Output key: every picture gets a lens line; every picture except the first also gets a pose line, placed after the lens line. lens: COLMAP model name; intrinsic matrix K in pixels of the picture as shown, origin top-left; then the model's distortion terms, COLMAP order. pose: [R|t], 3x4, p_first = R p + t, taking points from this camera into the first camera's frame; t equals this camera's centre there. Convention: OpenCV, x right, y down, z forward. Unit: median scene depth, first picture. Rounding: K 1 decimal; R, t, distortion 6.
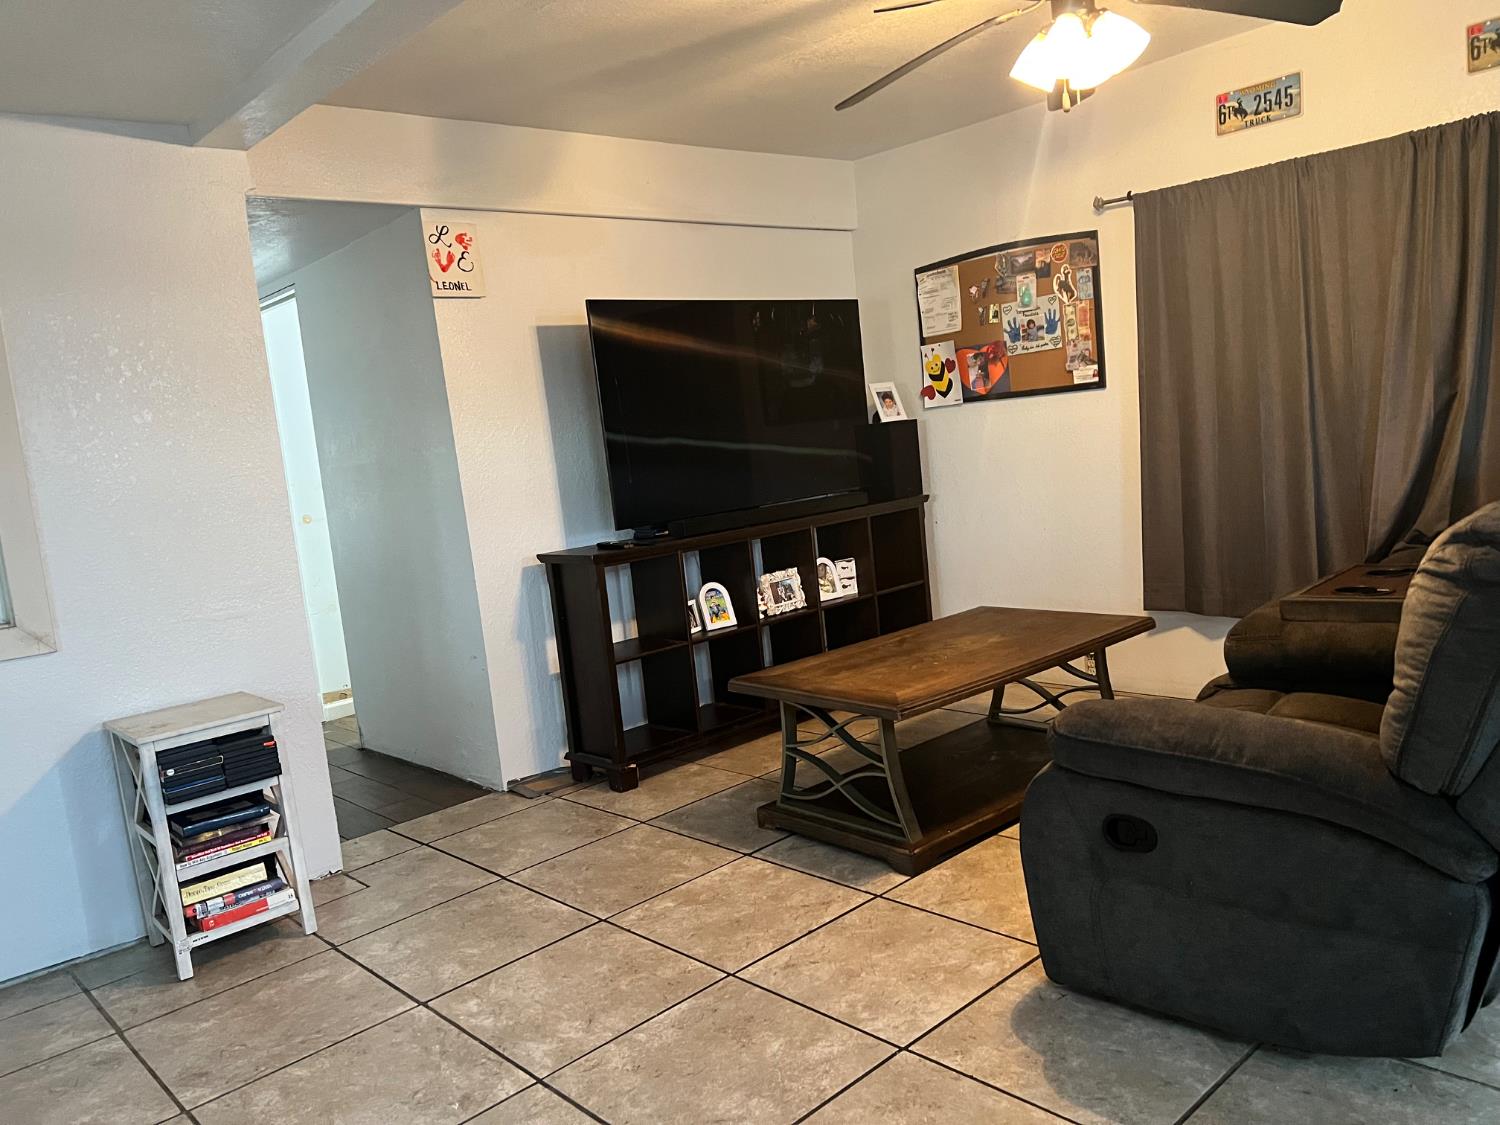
lens RADIAL K [[1123.1, 0, 749.9], [0, 1123.1, 600.4], [0, 0, 1]] dist [0.047897, -0.048523]
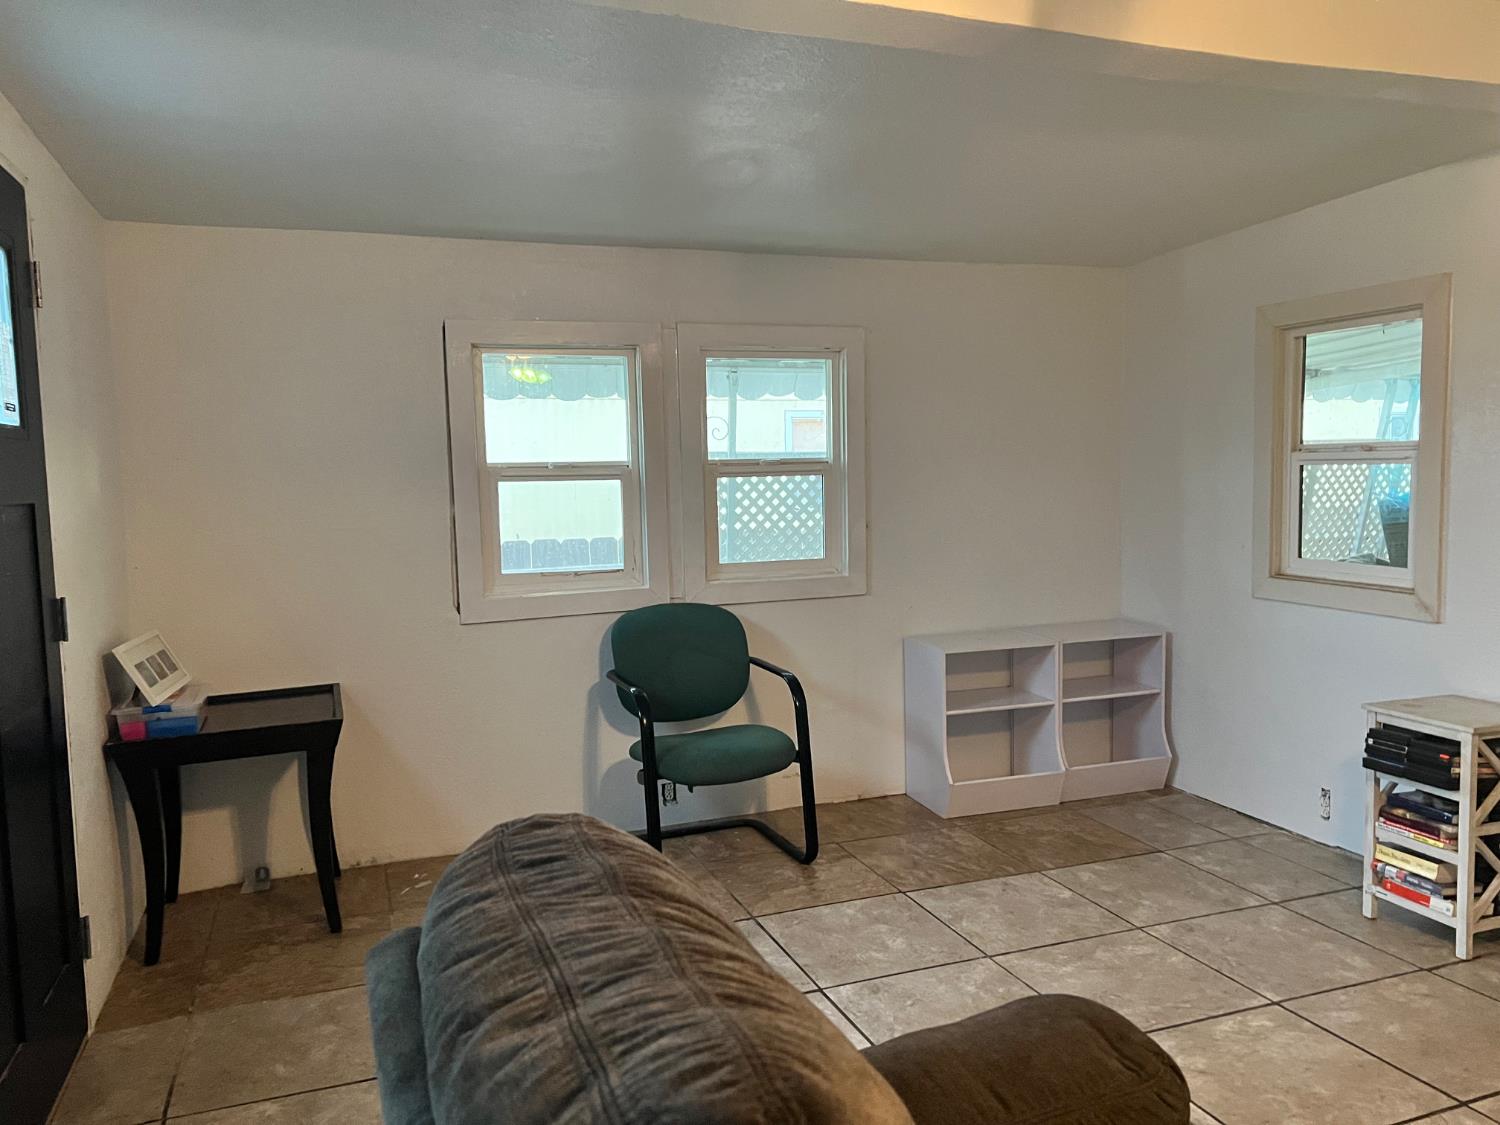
lens RADIAL K [[1123.1, 0, 746.7], [0, 1123.1, 563.3], [0, 0, 1]] dist [0.047897, -0.048523]
pose [[-0.384004, 0.186976, -0.904202, 0.548226], [-0.071691, 0.970288, 0.231088, -0.180533], [0.920544, 0.153562, -0.359190, 0.584493]]
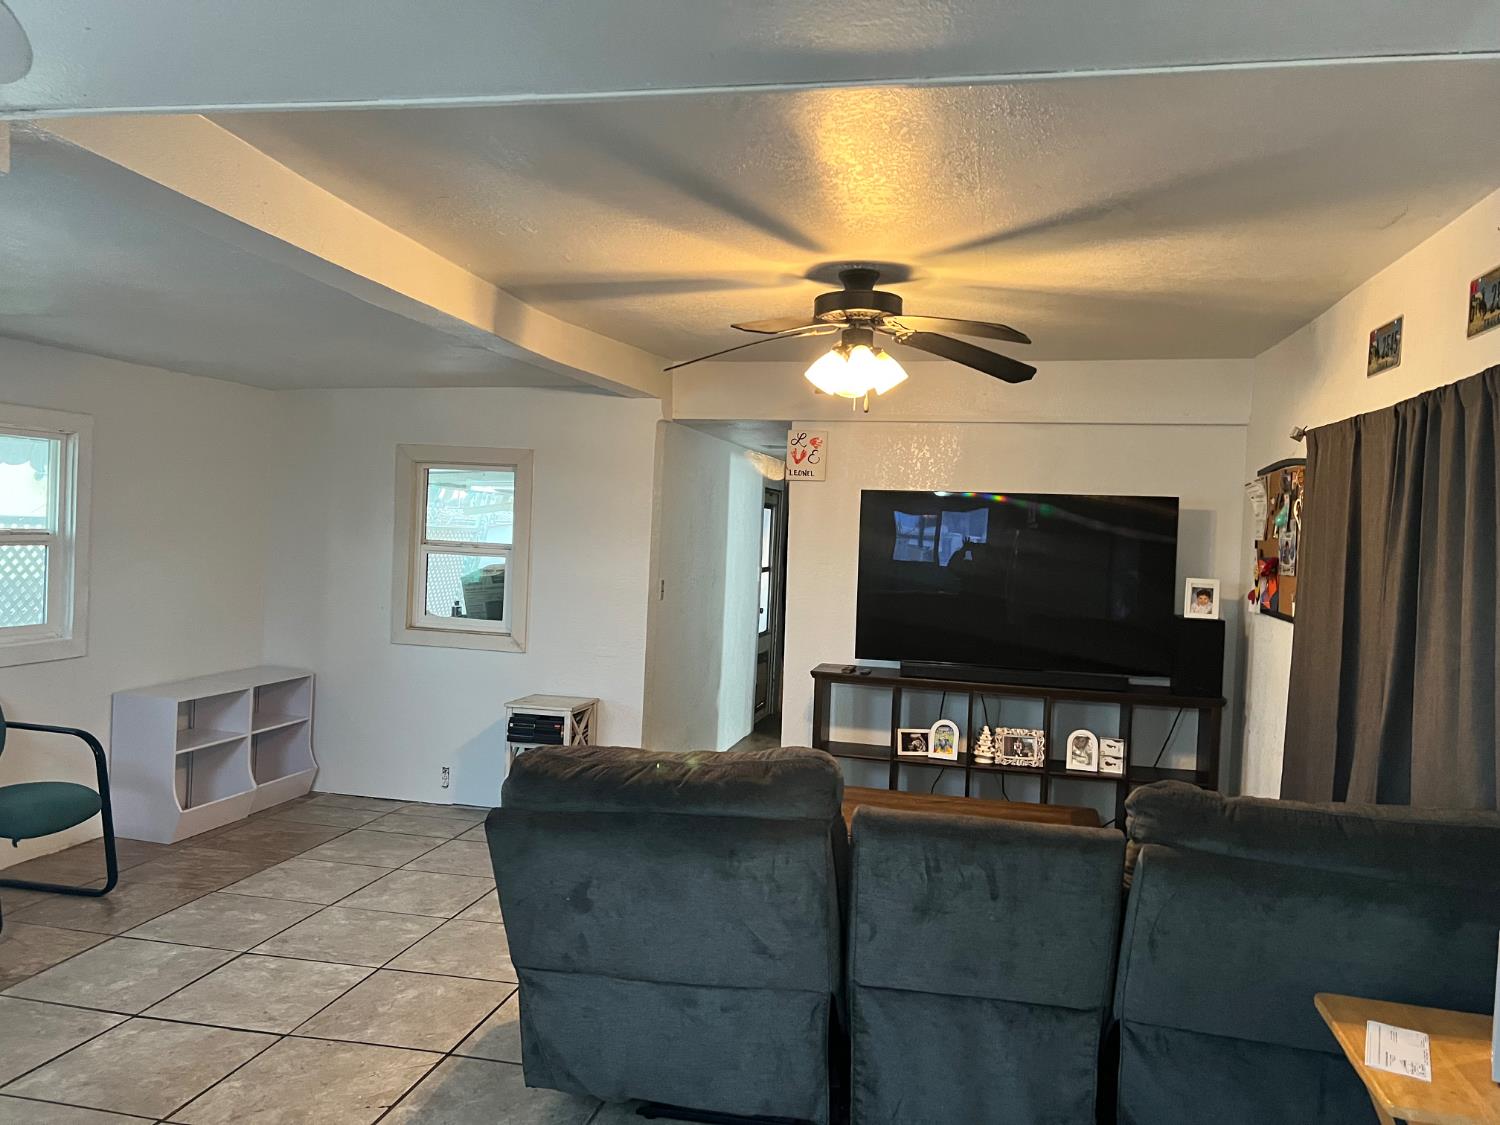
lens RADIAL K [[1123.1, 0, 738.5], [0, 1123.1, 558.8], [0, 0, 1]] dist [0.047897, -0.048523]
pose [[0.558995, 0.142417, -0.816849, 0.909207], [-0.216821, 0.975968, 0.021782, -0.184424], [0.800320, 0.164934, 0.576441, 0.109802]]
